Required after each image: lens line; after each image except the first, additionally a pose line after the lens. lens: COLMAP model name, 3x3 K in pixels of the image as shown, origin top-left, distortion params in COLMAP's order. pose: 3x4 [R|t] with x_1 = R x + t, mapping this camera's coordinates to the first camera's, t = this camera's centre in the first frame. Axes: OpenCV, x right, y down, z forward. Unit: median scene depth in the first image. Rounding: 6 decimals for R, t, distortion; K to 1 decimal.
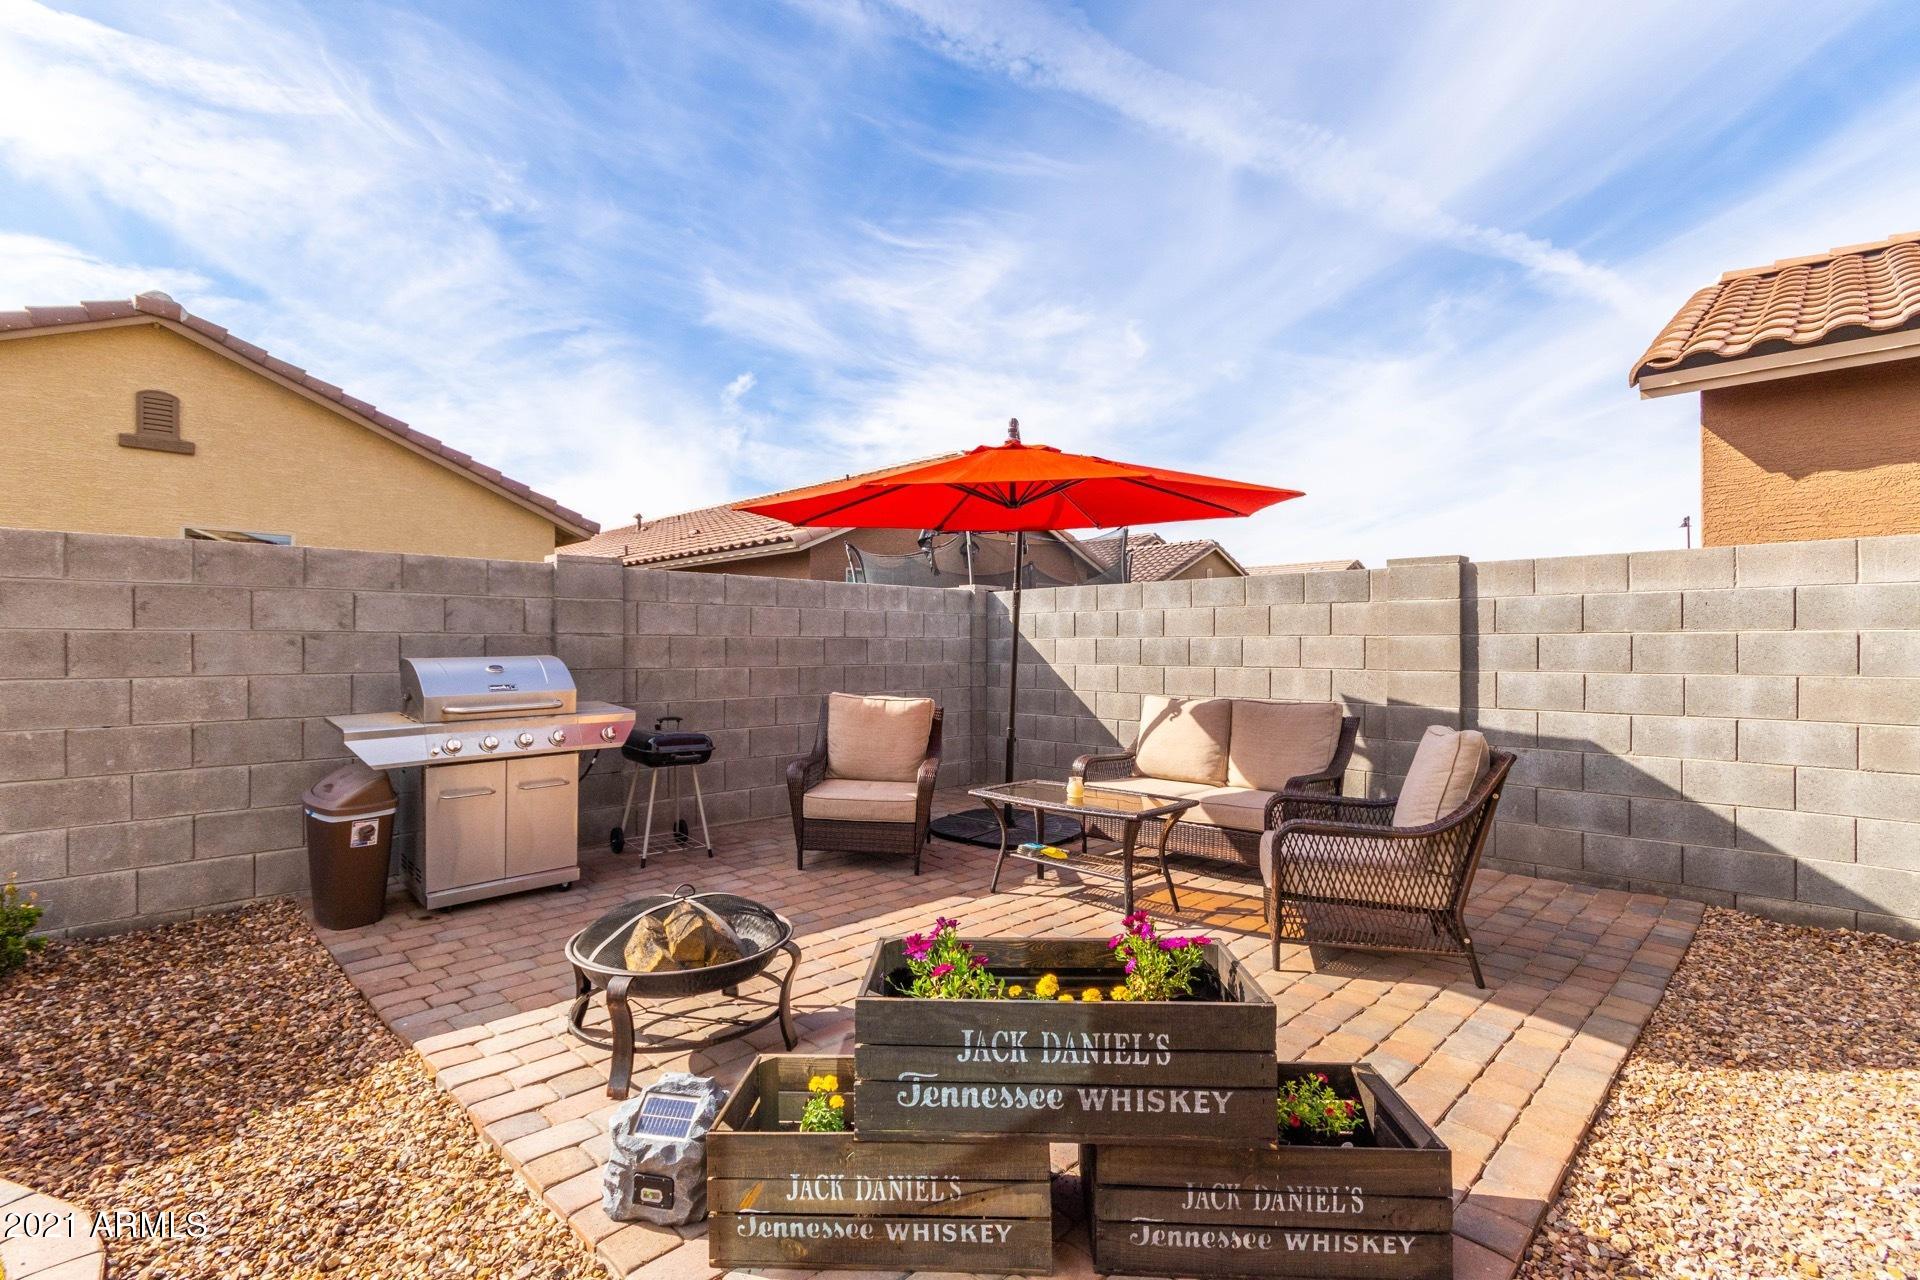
lens RADIAL K [[887.3, 0, 980.6], [0, 887.3, 657.9], [0, 0, 1]] dist [0.008004, -0.003709]
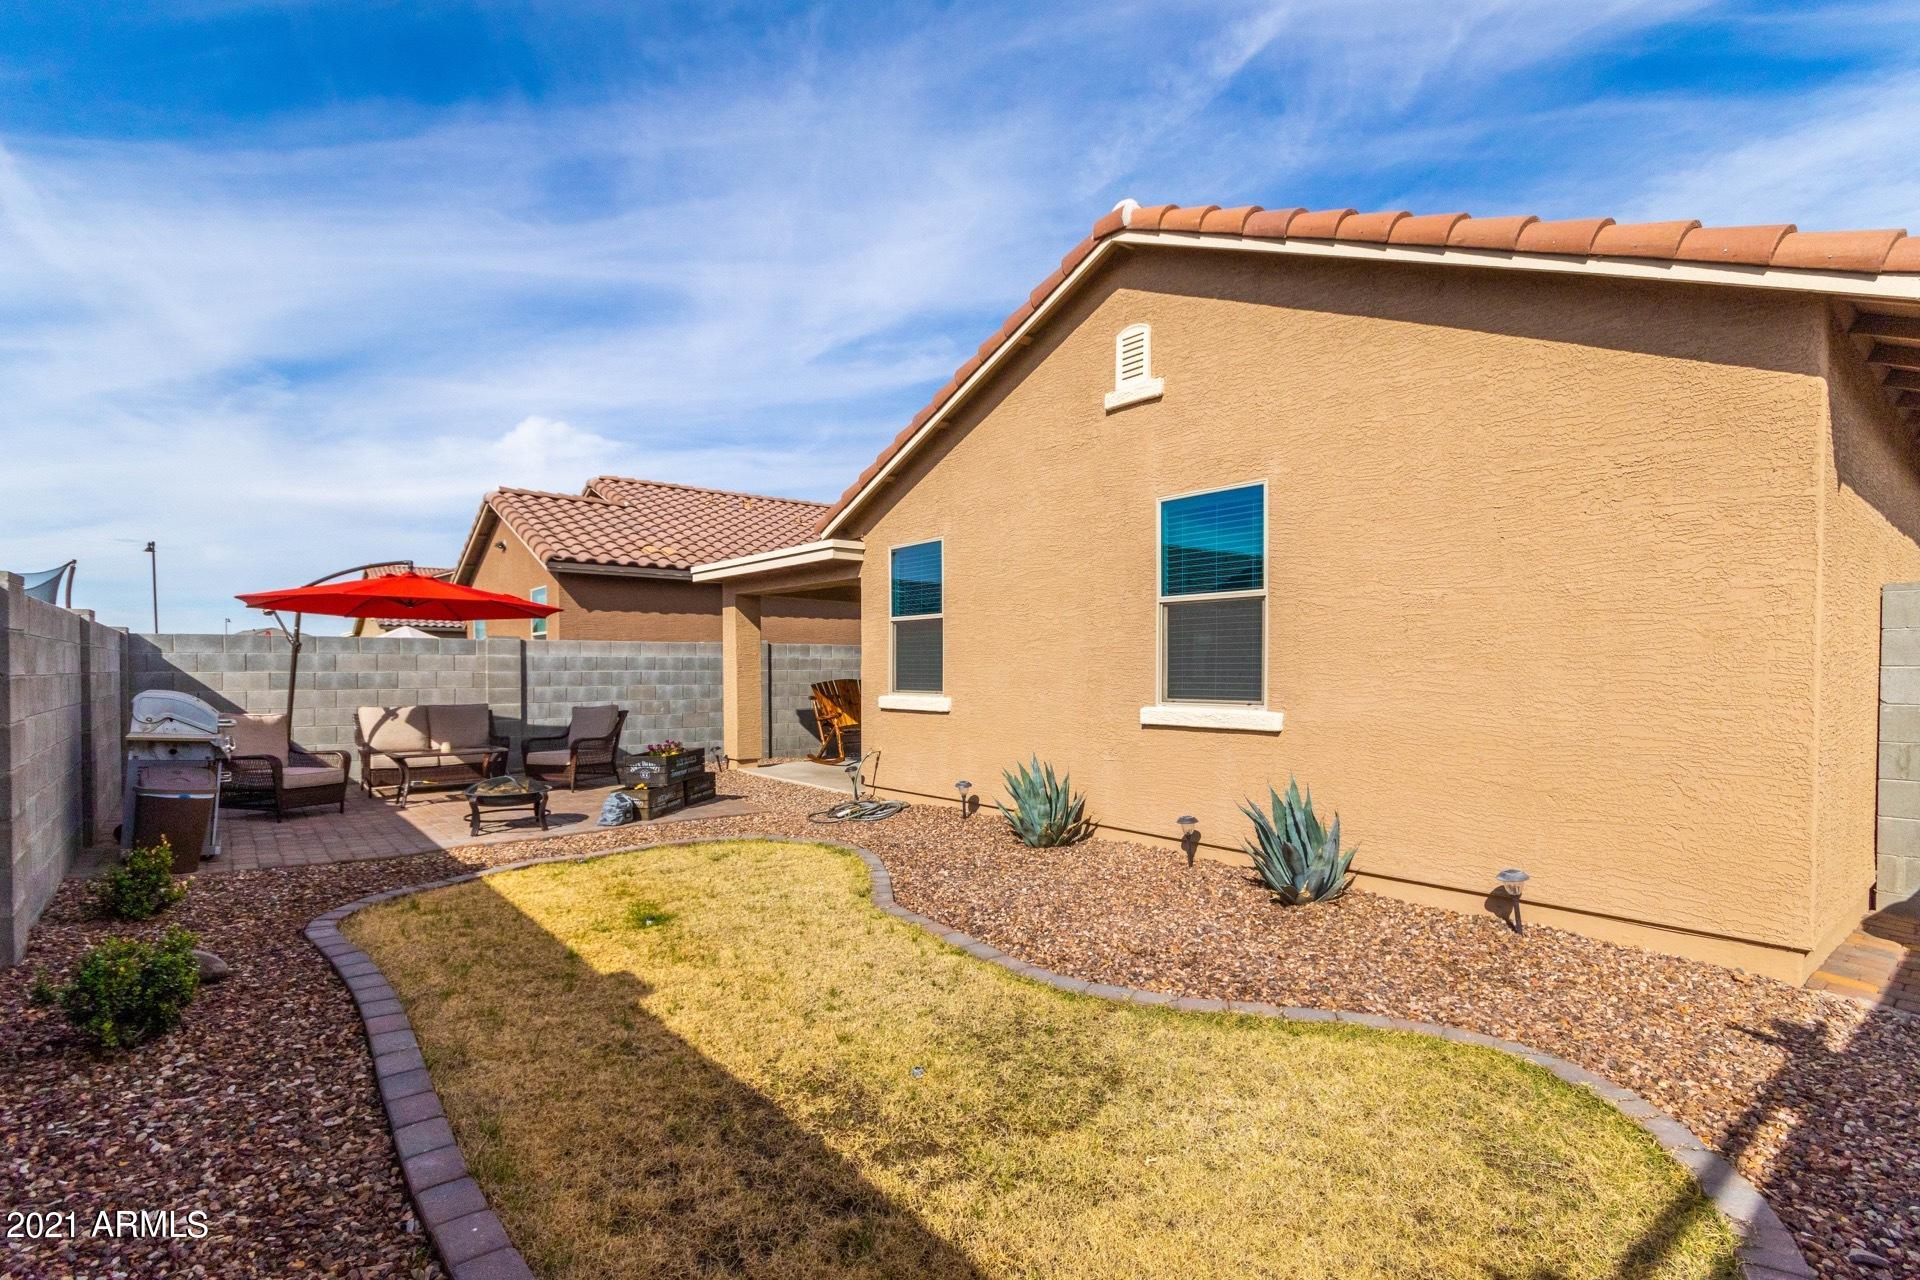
lens RADIAL K [[887.3, 0, 960.7], [0, 887.3, 670.8], [0, 0, 1]] dist [0.008004, -0.003709]
pose [[0.101735, -0.004556, 0.994801, -2.037289], [0.010535, 0.999938, 0.003502, -0.029338], [-0.994756, 0.010124, 0.101777, -0.449582]]
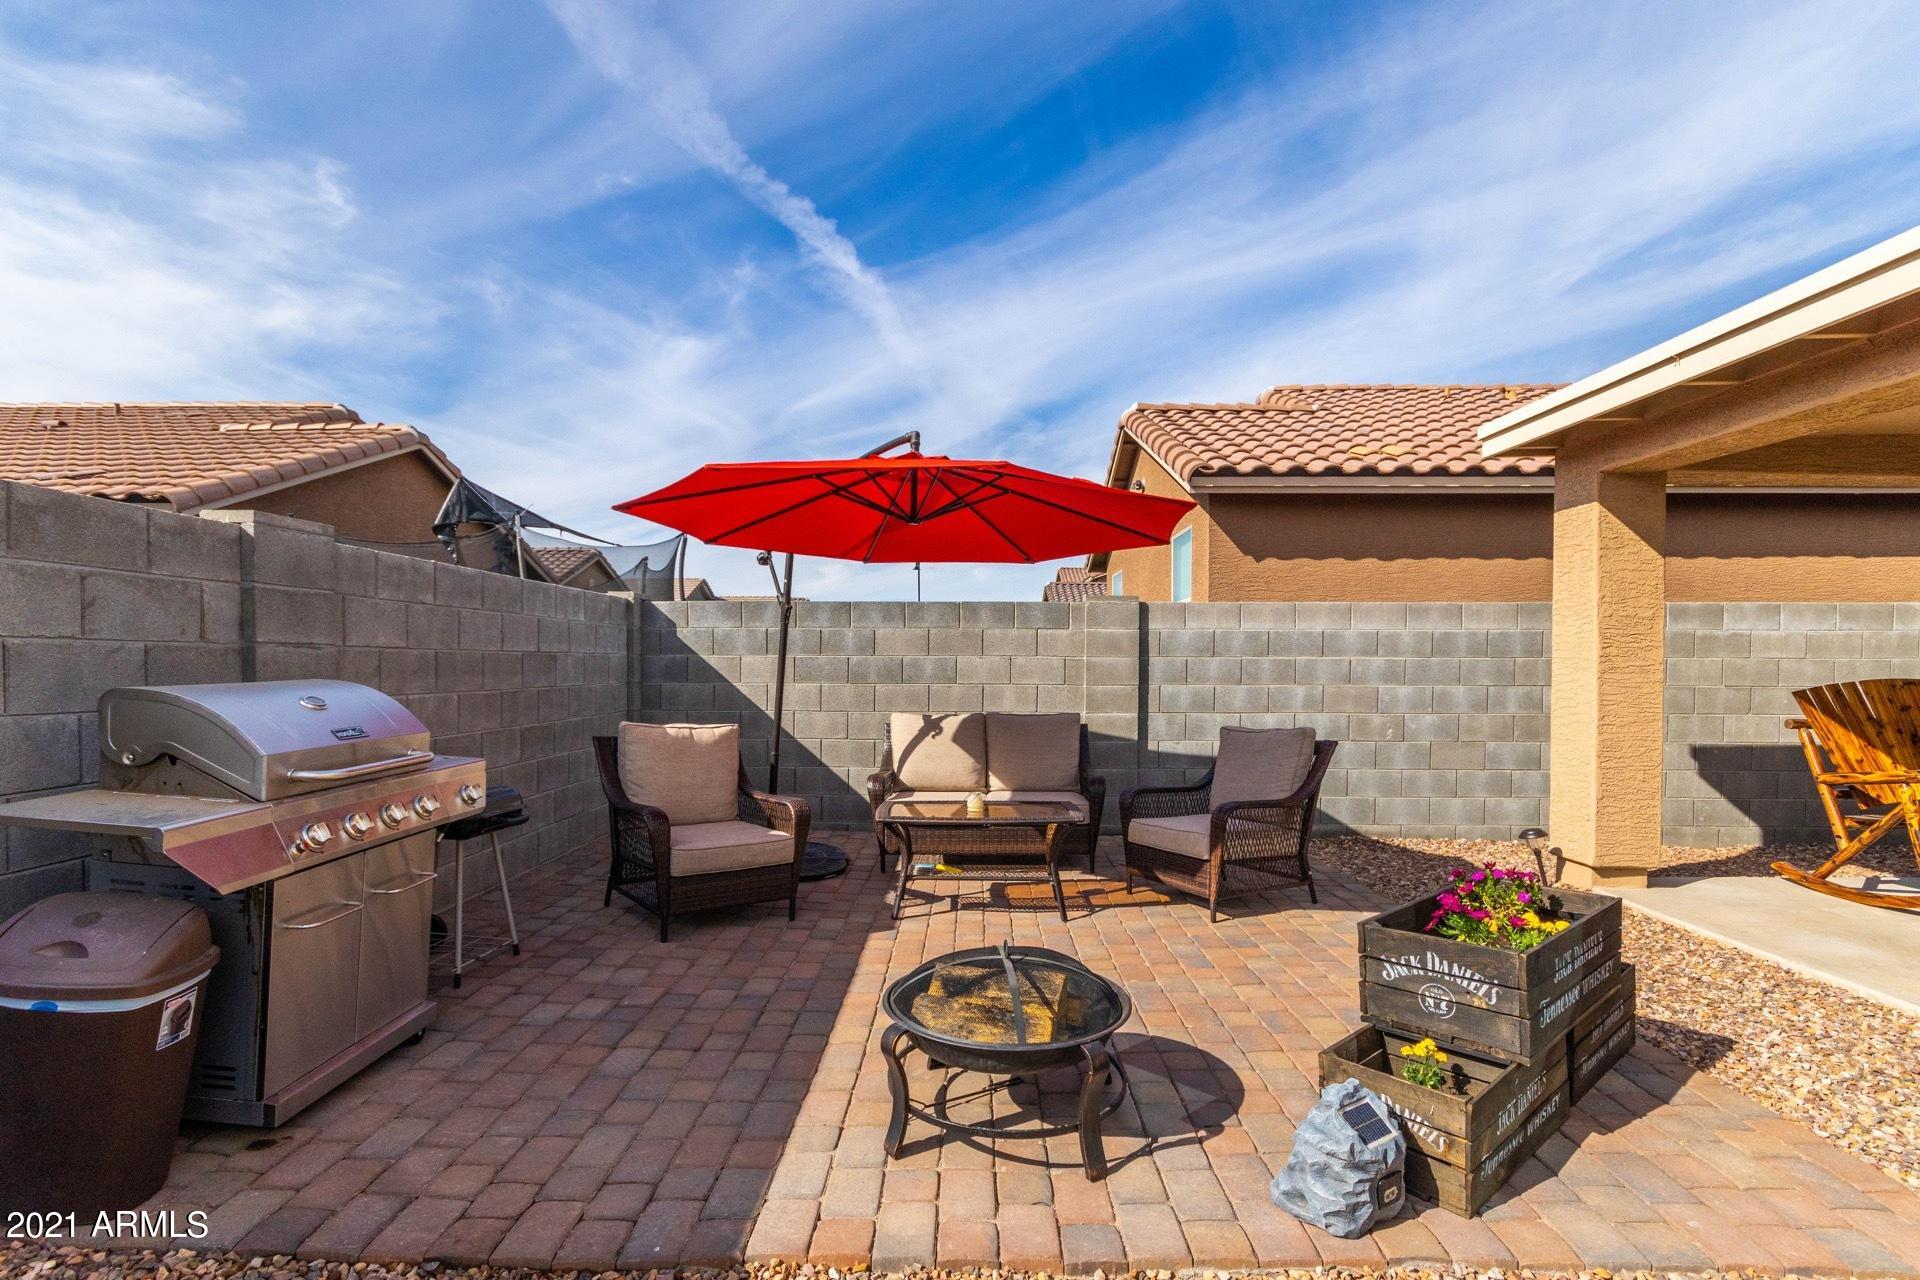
lens RADIAL K [[887.3, 0, 966.2], [0, 887.3, 700.1], [0, 0, 1]] dist [0.008004, -0.003709]
pose [[0.726576, -0.024873, 0.686635, -0.682077], [0.004142, 0.999485, 0.031824, -0.007106], [-0.687073, -0.020279, 0.726305, 0.284291]]
